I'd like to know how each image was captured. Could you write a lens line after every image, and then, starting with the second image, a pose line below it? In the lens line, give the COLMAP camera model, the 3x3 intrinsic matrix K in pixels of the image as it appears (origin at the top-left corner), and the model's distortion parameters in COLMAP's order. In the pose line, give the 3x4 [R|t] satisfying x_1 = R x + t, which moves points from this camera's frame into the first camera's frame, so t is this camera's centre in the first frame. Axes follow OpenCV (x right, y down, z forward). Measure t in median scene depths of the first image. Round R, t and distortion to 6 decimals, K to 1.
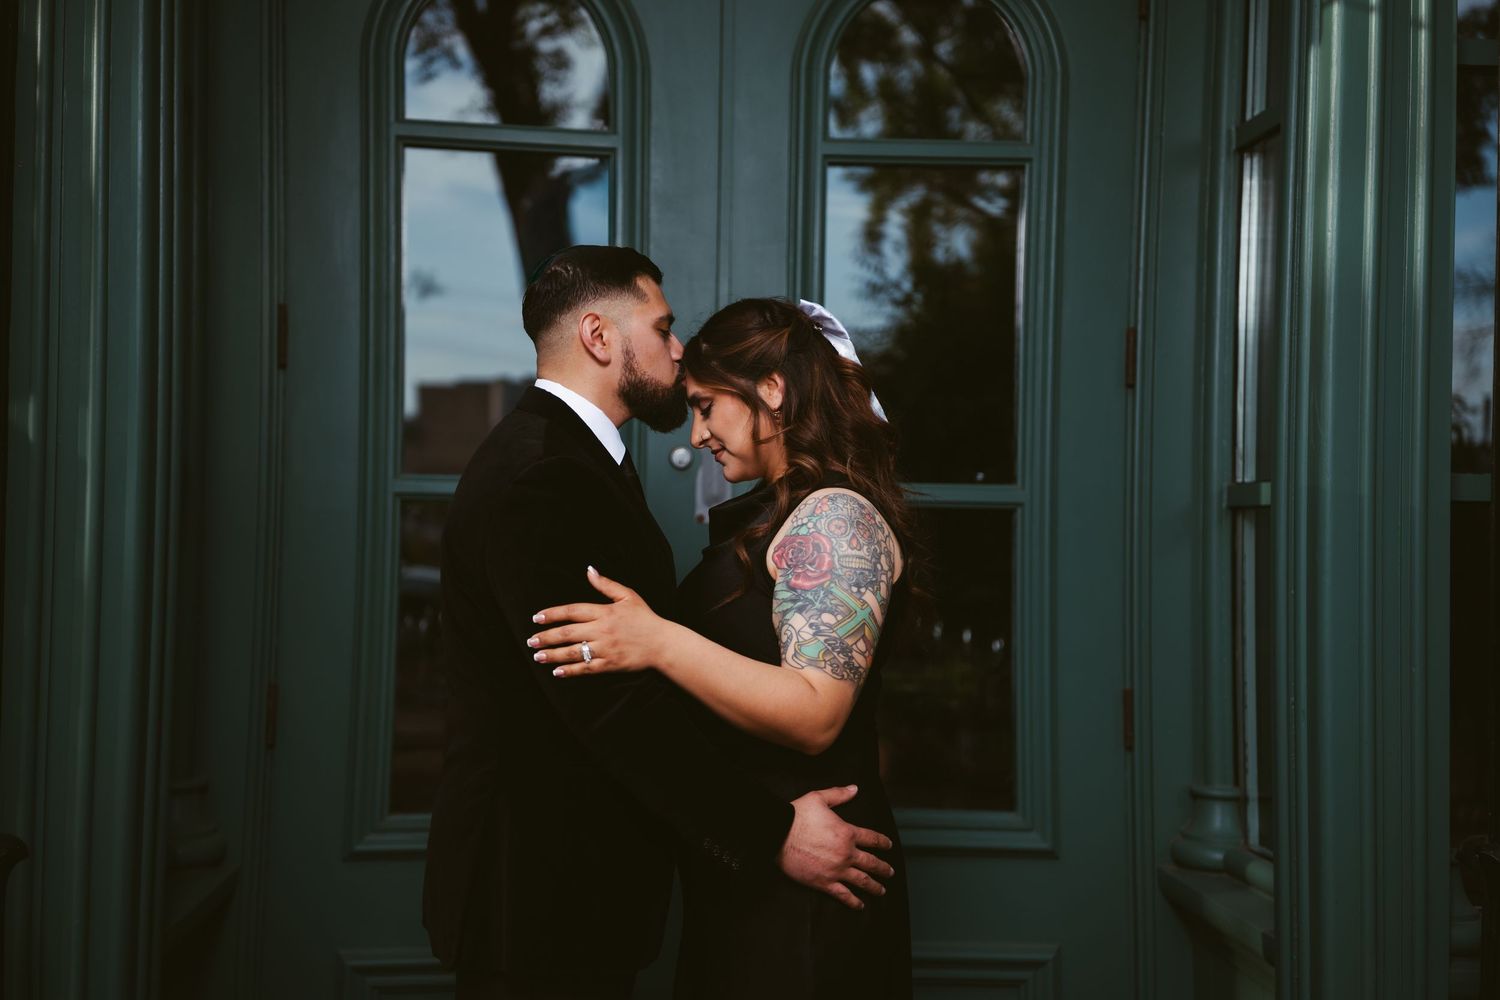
lens RADIAL K [[1643.3, 0, 751.0], [0, 1643.3, 489.6], [0, 0, 1]] dist [0.505264, -0.940164]
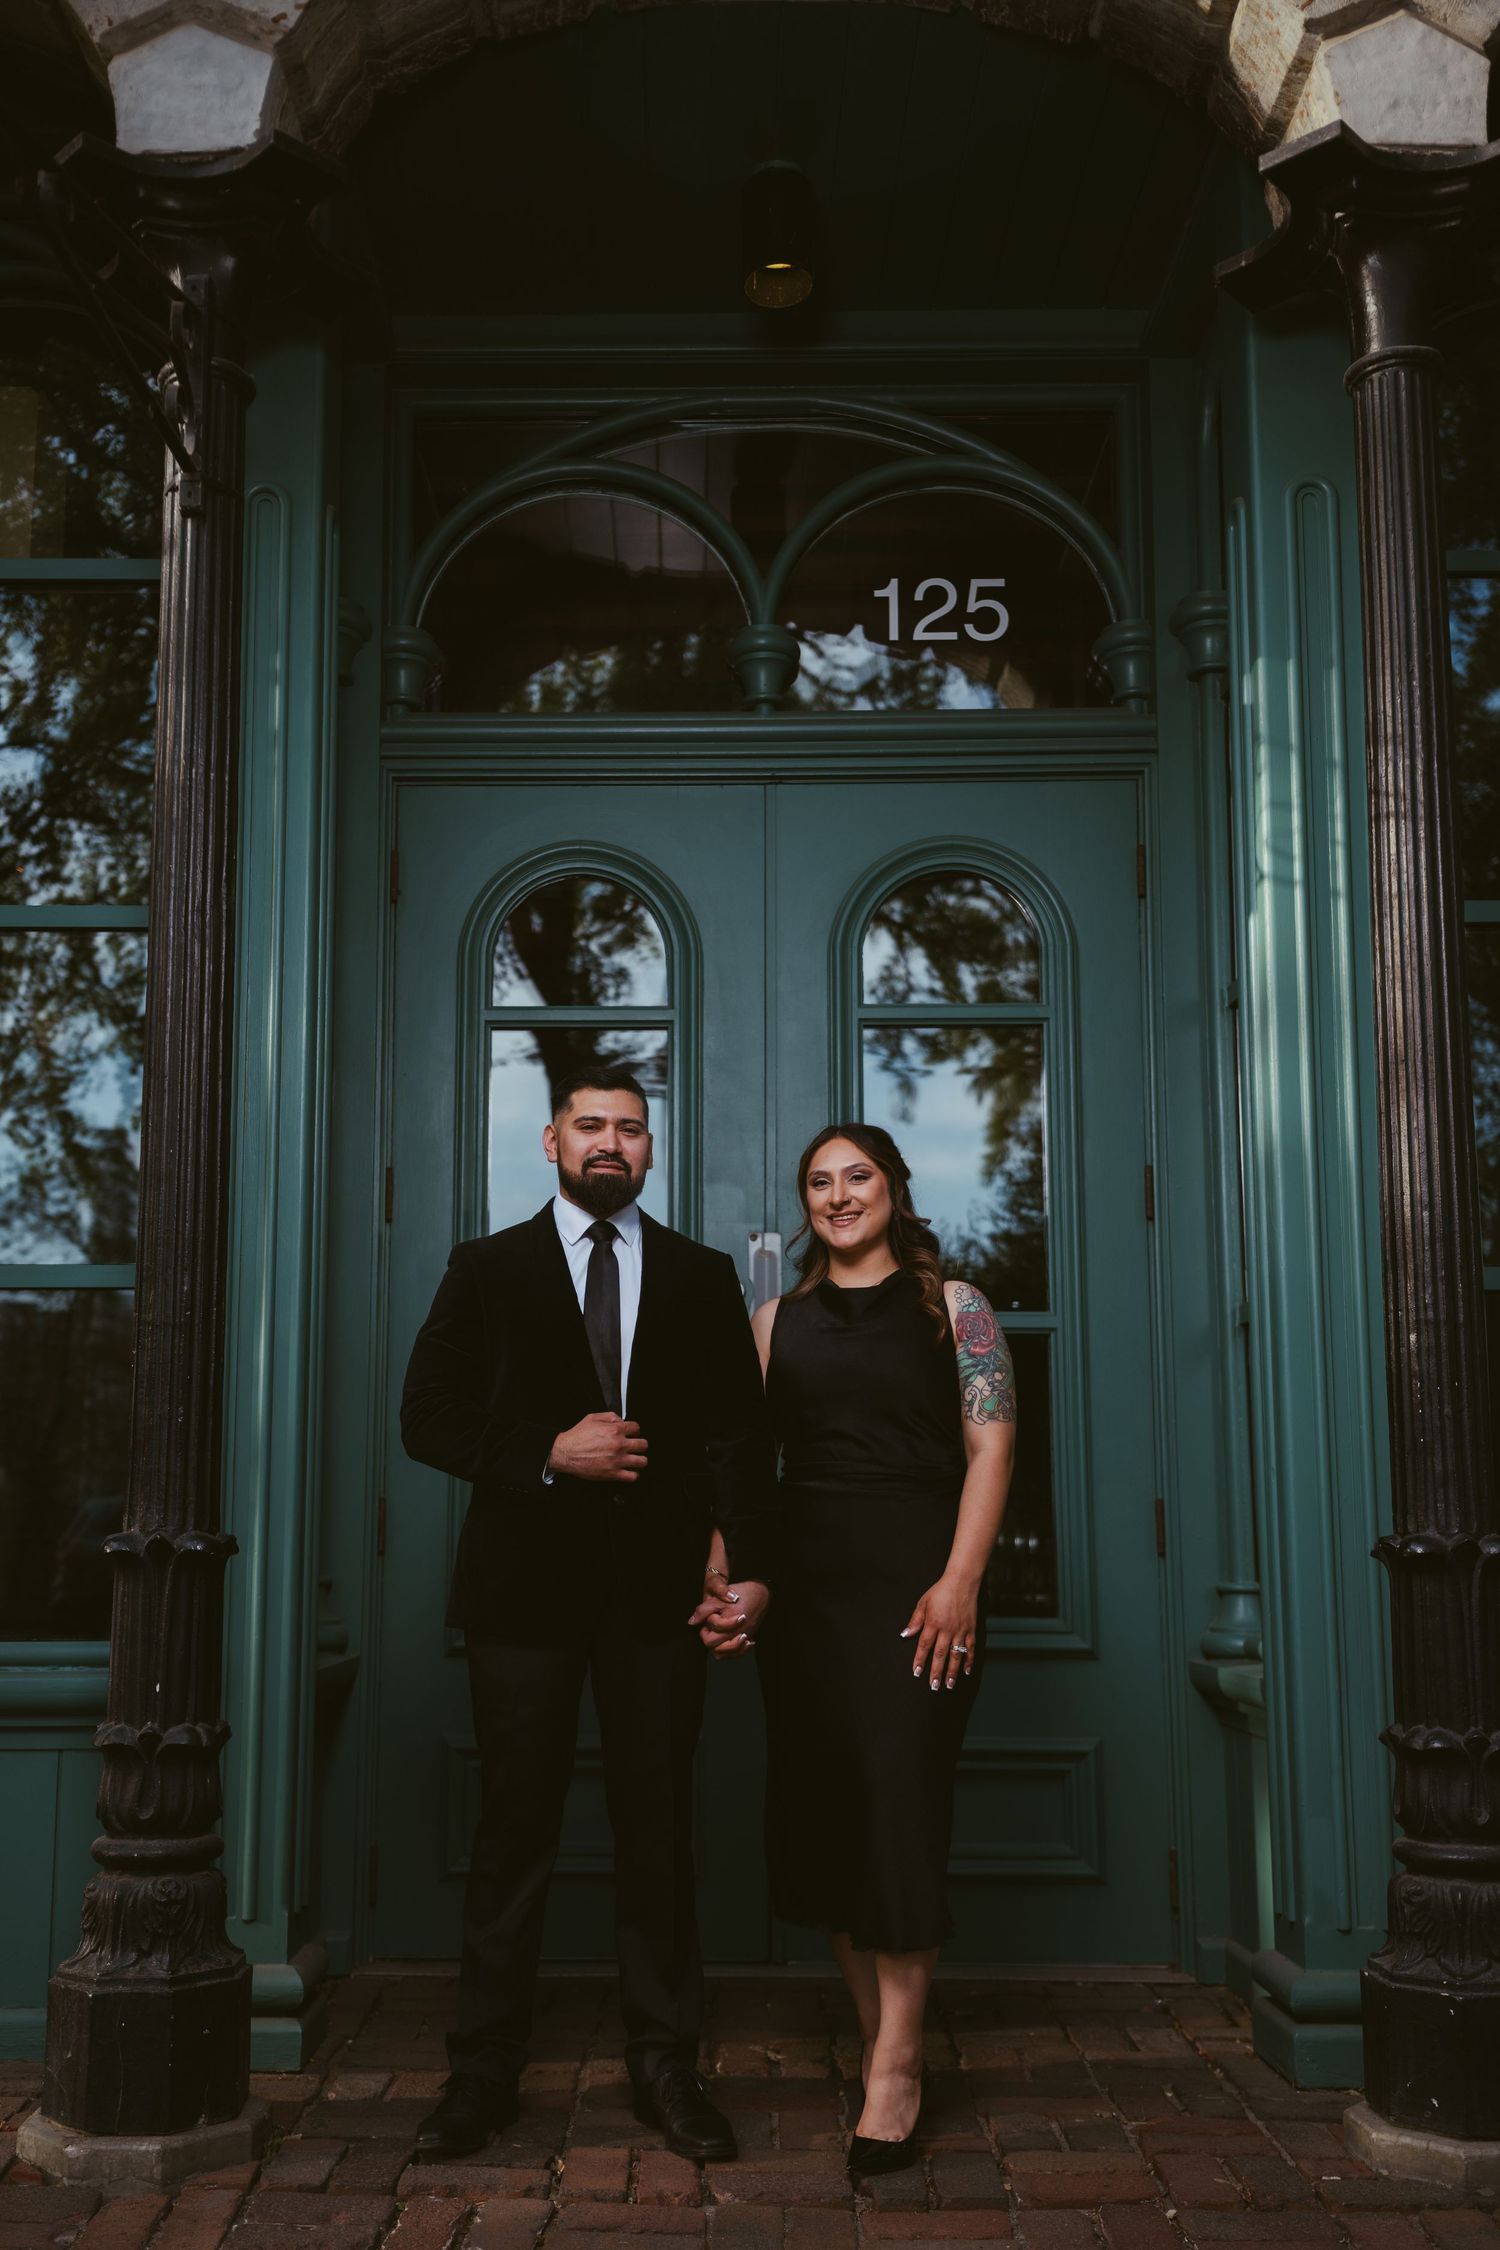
lens RADIAL K [[2009.8, 0, 664.1], [0, 2009.8, 1244.3], [0, 0, 1]] dist [0.127542, -0.243392]
pose [[0.995566, -0.027431, -0.089975, 0.031010], [0.016948, 0.993190, -0.115264, 0.101731], [0.092524, 0.113229, 0.989252, -0.320807]]
